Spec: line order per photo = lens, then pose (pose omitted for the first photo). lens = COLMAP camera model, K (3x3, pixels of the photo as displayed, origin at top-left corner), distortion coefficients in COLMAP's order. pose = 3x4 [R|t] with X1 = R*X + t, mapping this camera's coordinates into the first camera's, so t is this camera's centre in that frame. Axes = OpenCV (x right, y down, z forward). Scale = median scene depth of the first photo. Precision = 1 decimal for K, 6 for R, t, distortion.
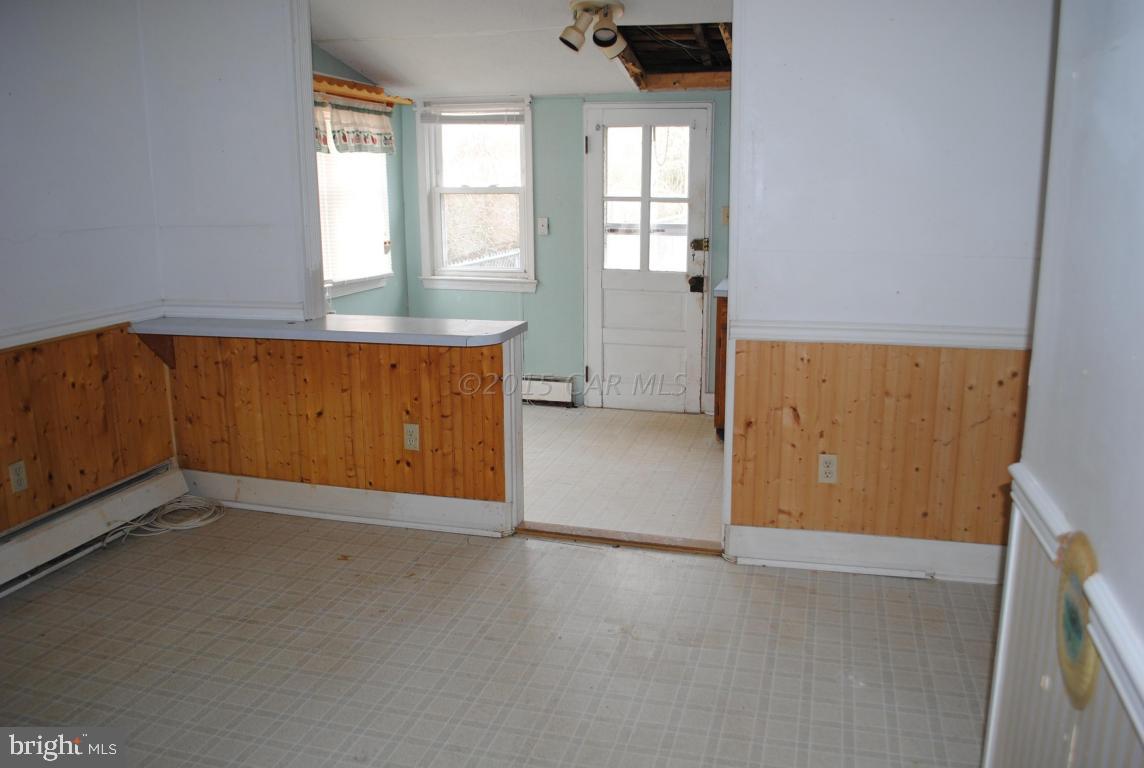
lens RADIAL K [[924.4, 0, 582.2], [0, 924.4, 379.3], [0, 0, 1]] dist [-0.069065, 0.001829]
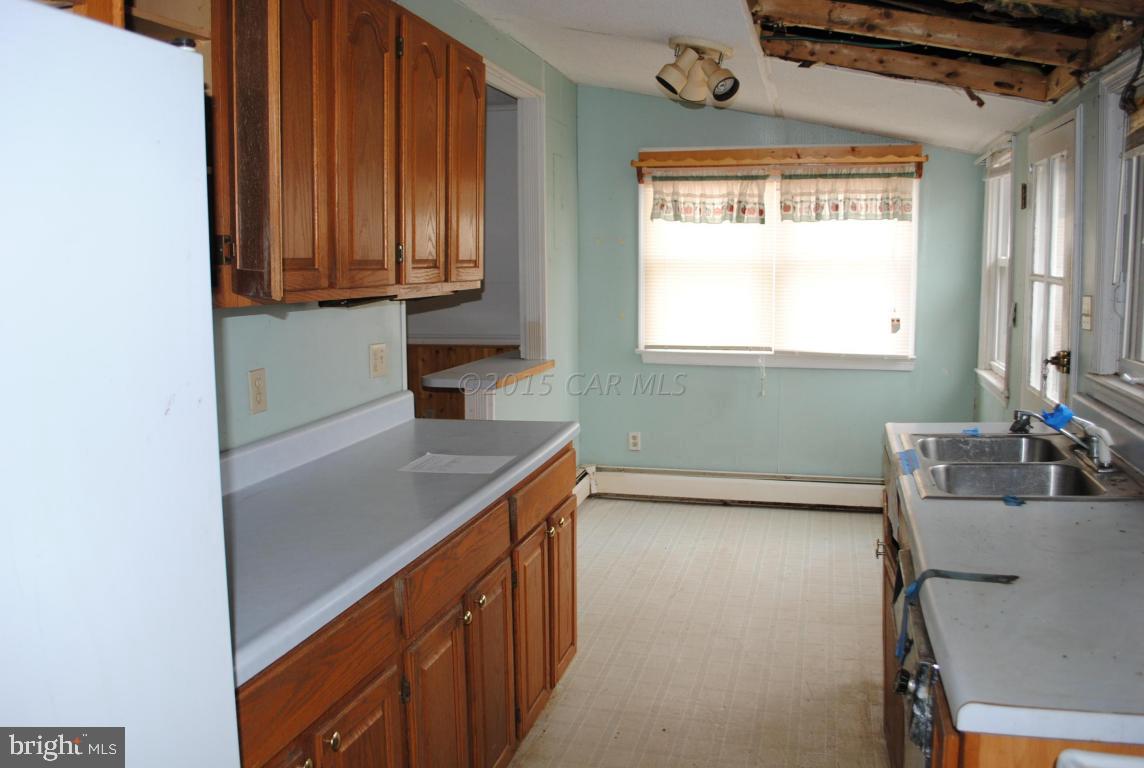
lens RADIAL K [[930.7, 0, 578.6], [0, 930.7, 384.8], [0, 0, 1]] dist [-0.070989, -0.000910]
pose [[0.011092, 0.136591, -0.990565, 0.982150], [-0.202886, 0.970328, 0.131529, -0.211210], [0.979139, 0.199513, 0.038476, 1.006298]]
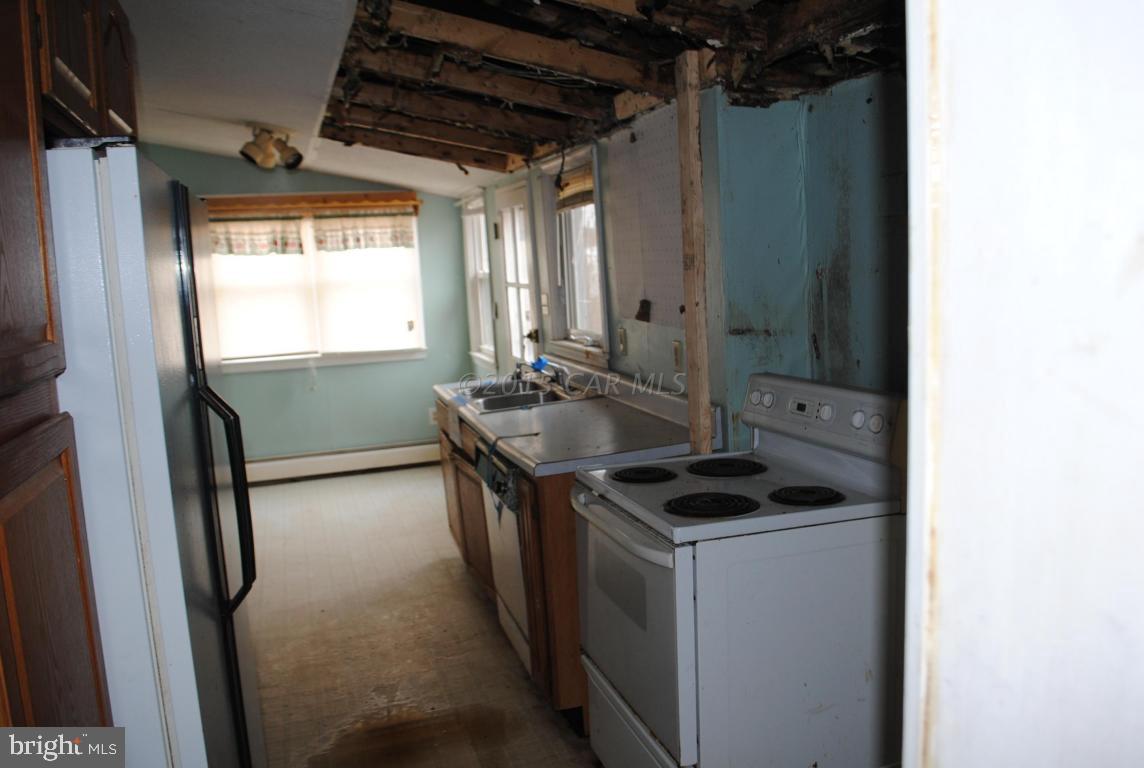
lens RADIAL K [[911.6, 0, 572.0], [0, 911.6, 384.0], [0, 0, 1]] dist [-0.074768, 0.004914]
pose [[0.544163, 0.088667, -0.834281, 1.295823], [-0.129799, 0.991324, 0.020696, -0.178411], [0.828878, 0.097027, 0.550951, 0.794315]]
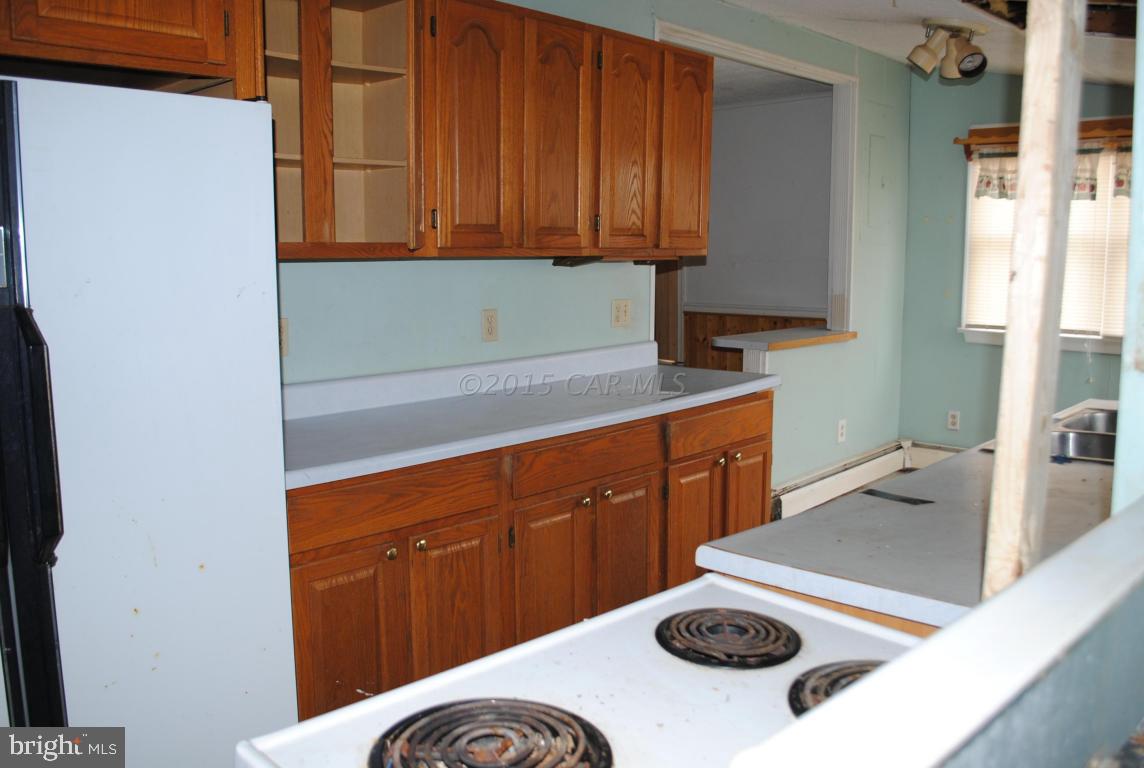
lens RADIAL K [[924.4, 0, 582.2], [0, 924.4, 379.3], [0, 0, 1]] dist [-0.069065, 0.001829]
pose [[-0.473598, 0.128736, -0.871282, 1.062022], [-0.179035, 0.954533, 0.238354, -0.249104], [0.862352, 0.268874, -0.429017, 1.259907]]
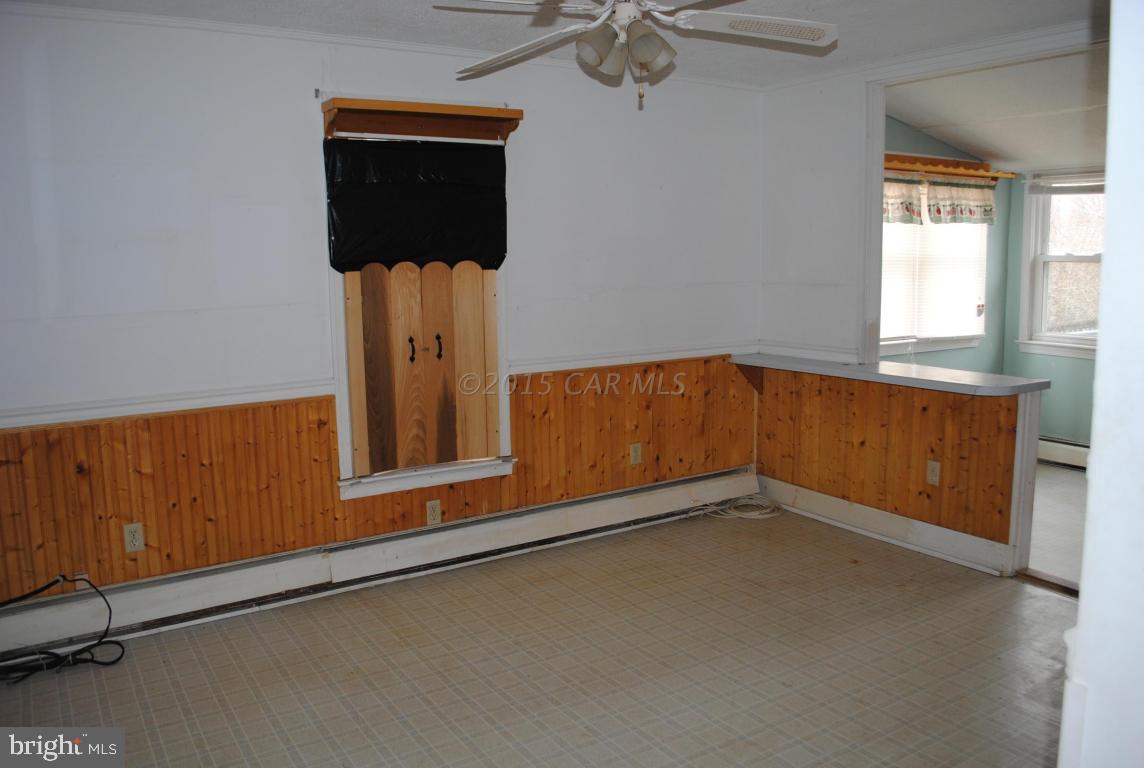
lens RADIAL K [[911.6, 0, 572.0], [0, 911.6, 384.0], [0, 0, 1]] dist [-0.074768, 0.004914]
pose [[0.740658, 0.089898, -0.665840, 0.206058], [-0.131713, 0.991207, -0.012686, 0.025952], [0.658845, 0.097096, 0.745986, -0.125470]]
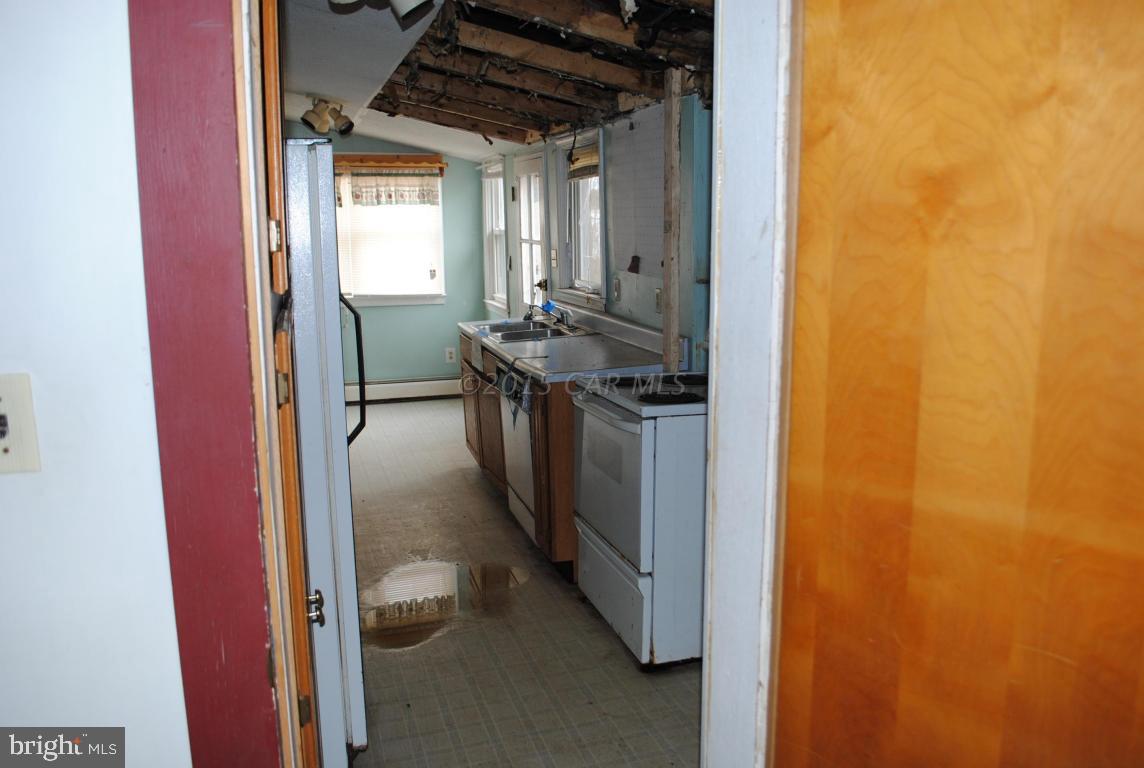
lens RADIAL K [[911.6, 0, 572.0], [0, 911.6, 384.0], [0, 0, 1]] dist [-0.074768, 0.004914]
pose [[0.541166, 0.145407, -0.828249, 1.492828], [-0.170715, 0.983424, 0.061106, -0.150870], [0.823405, 0.108326, 0.557019, 0.664718]]
